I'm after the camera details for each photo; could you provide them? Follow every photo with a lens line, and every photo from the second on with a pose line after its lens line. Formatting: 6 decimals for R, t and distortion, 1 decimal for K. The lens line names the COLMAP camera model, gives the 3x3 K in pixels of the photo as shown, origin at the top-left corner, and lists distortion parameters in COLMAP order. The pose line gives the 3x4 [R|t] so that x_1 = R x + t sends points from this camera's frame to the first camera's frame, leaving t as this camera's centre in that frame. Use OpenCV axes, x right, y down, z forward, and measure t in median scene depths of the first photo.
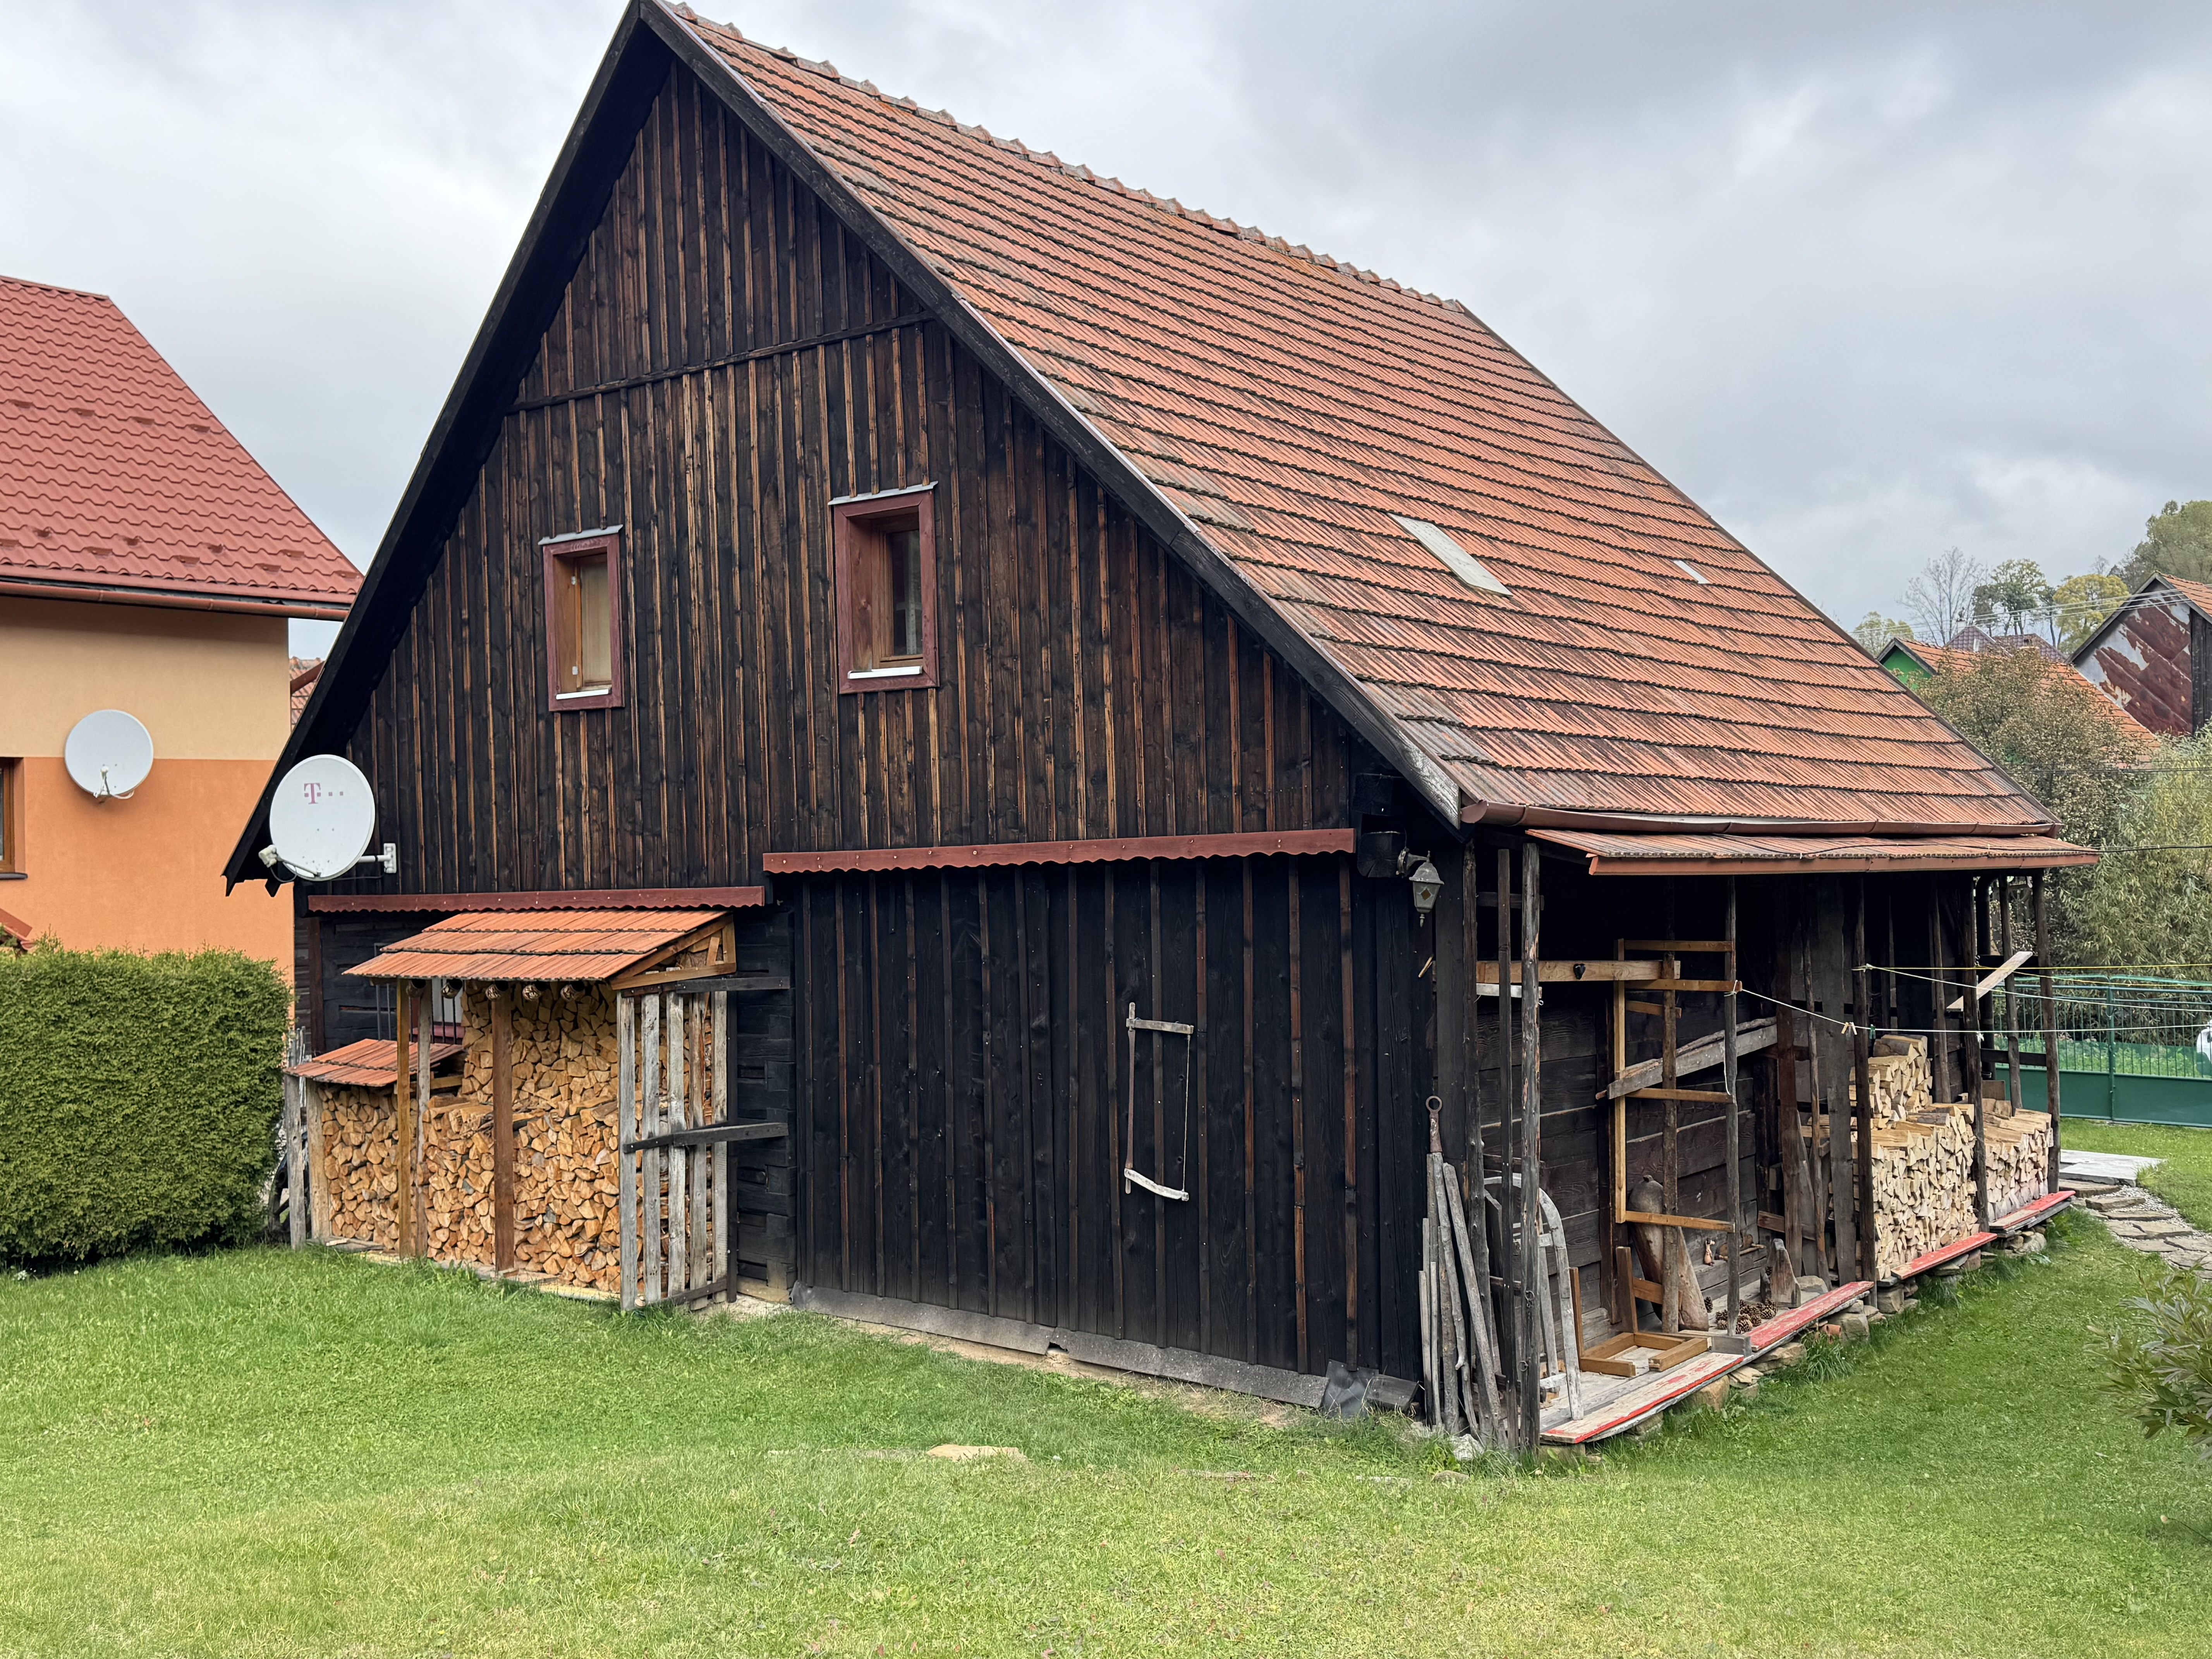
lens RADIAL K [[2108.5, 0, 1106.0], [0, 2108.5, 829.5], [0, 0, 1]] dist [0.005206, 0.002163]
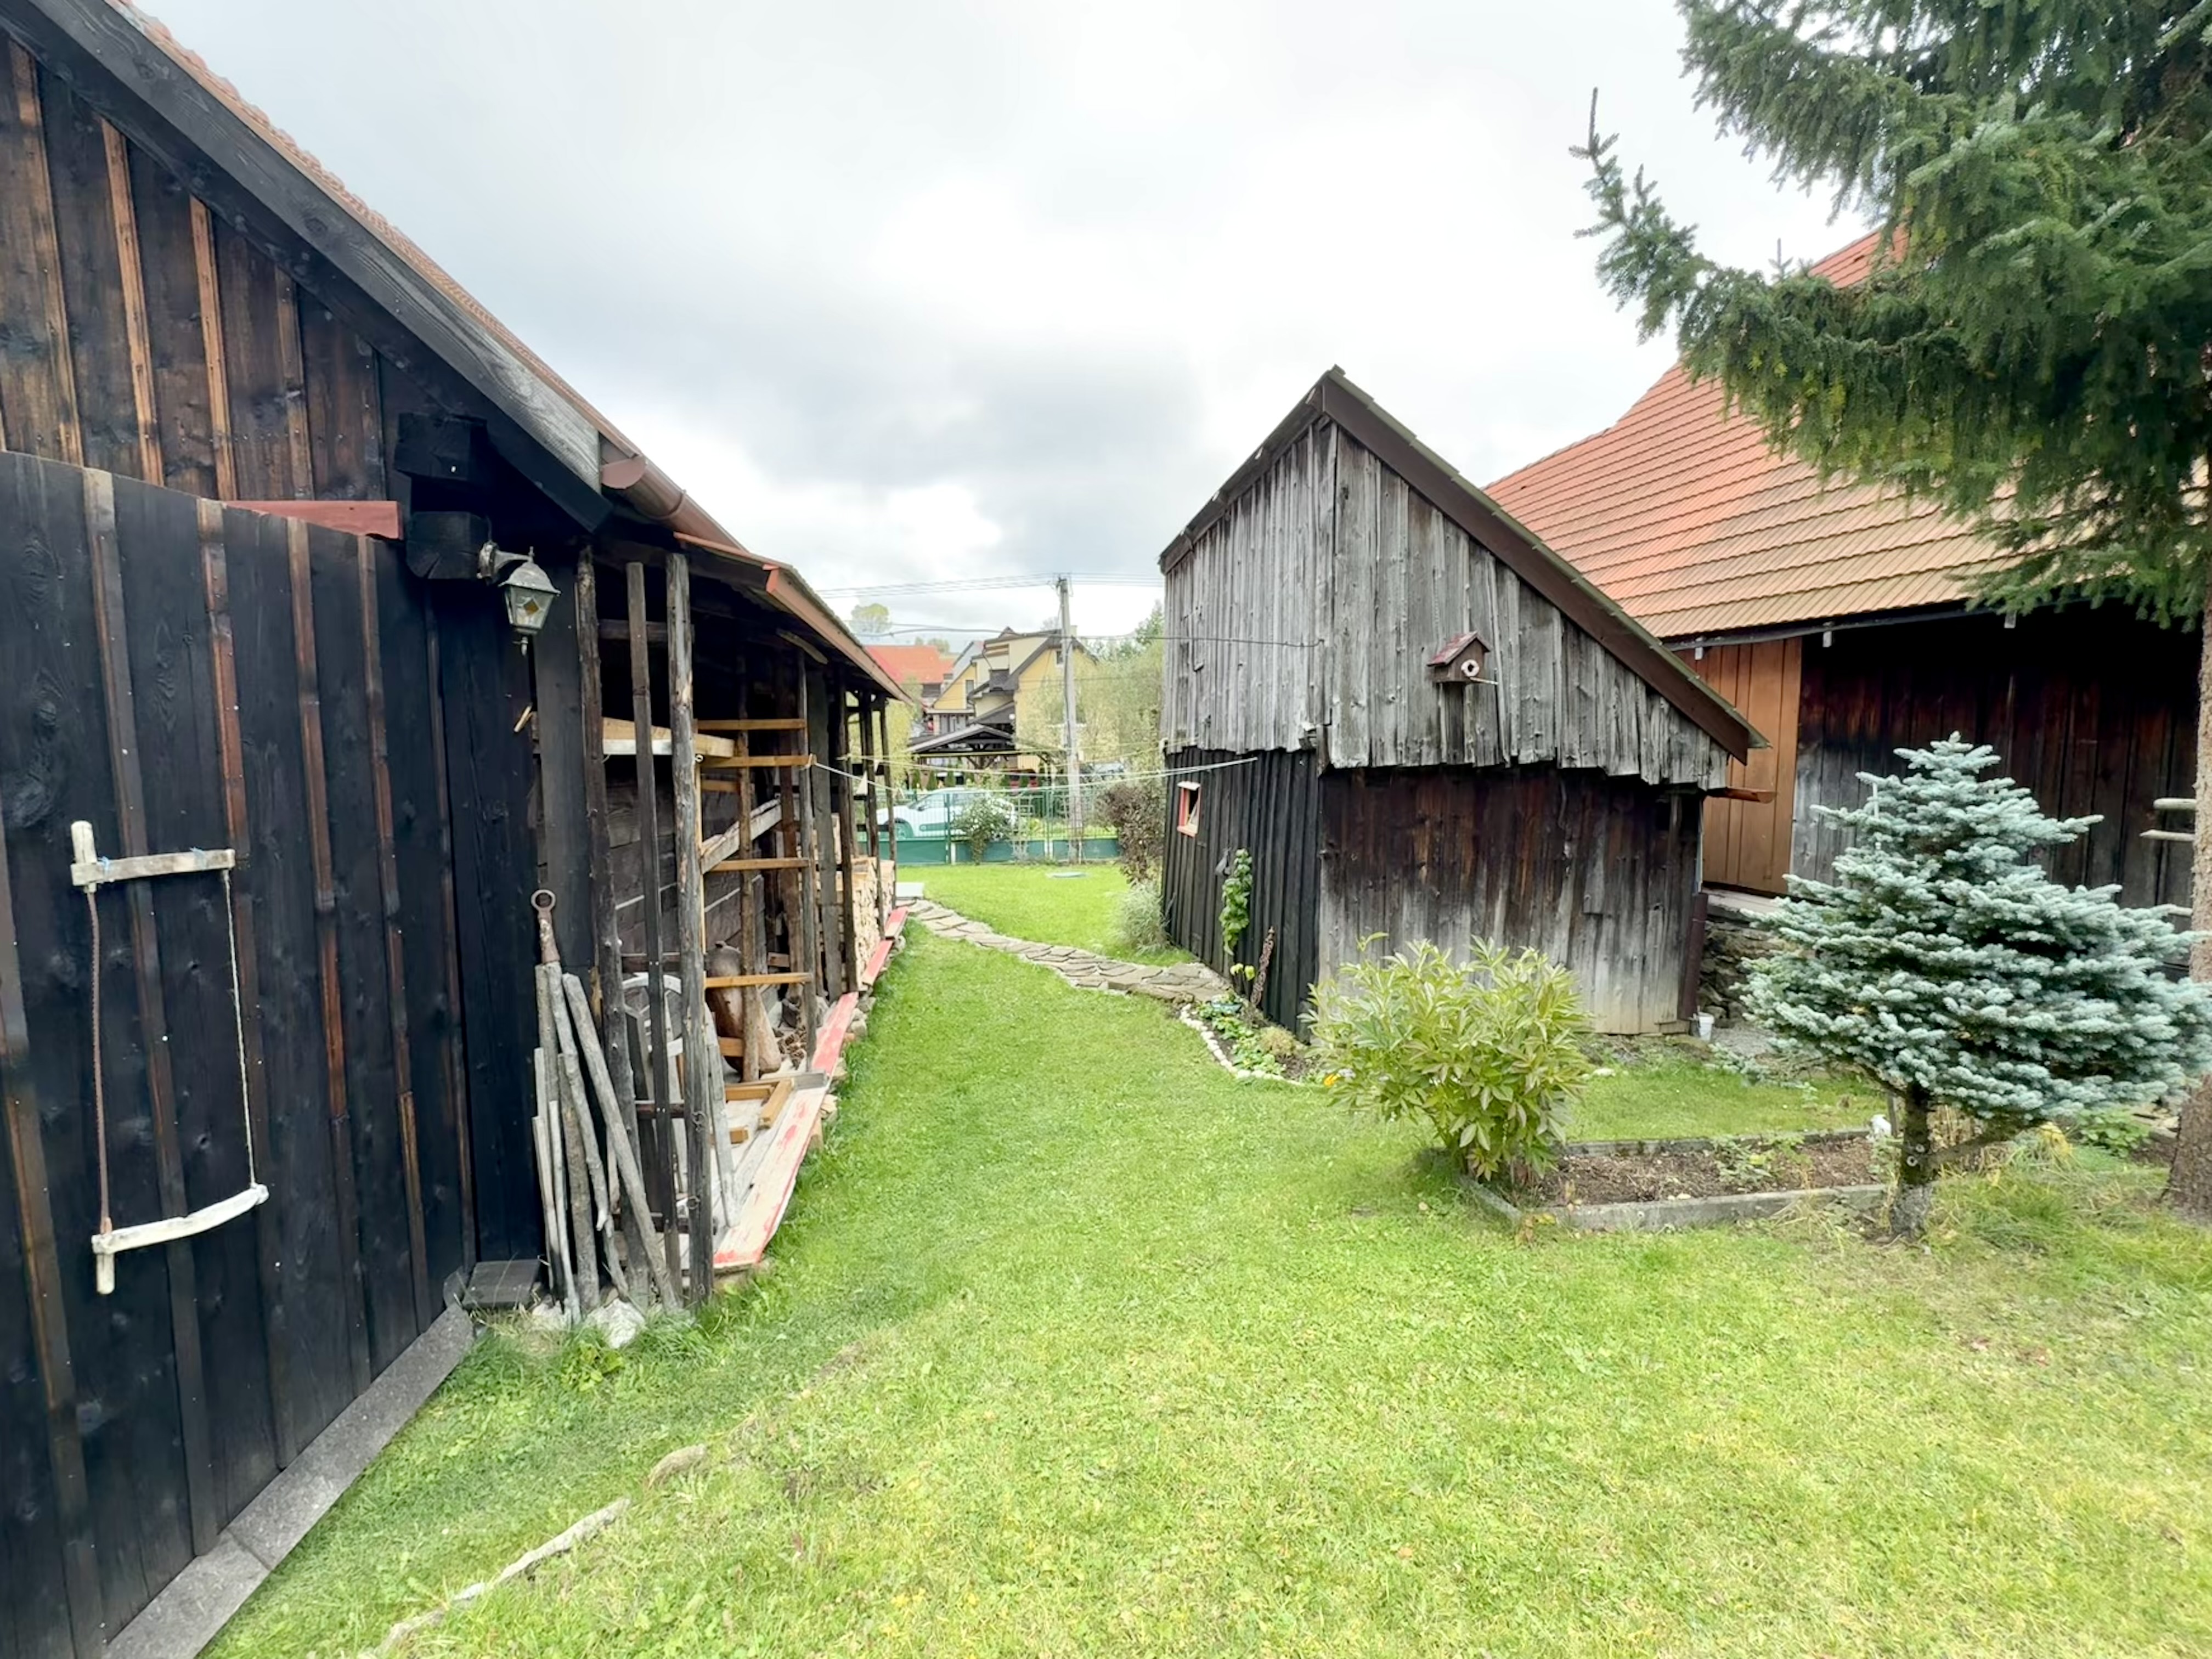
lens RADIAL K [[933.4, 0, 1077.1], [0, 933.4, 833.0], [0, 0, 1]] dist [-0.002164, 0.000095]
pose [[0.684970, -0.063914, 0.725763, 0.043576], [-0.001900, 0.995985, 0.089504, 0.074350], [-0.728569, -0.062686, 0.682098, 0.620670]]
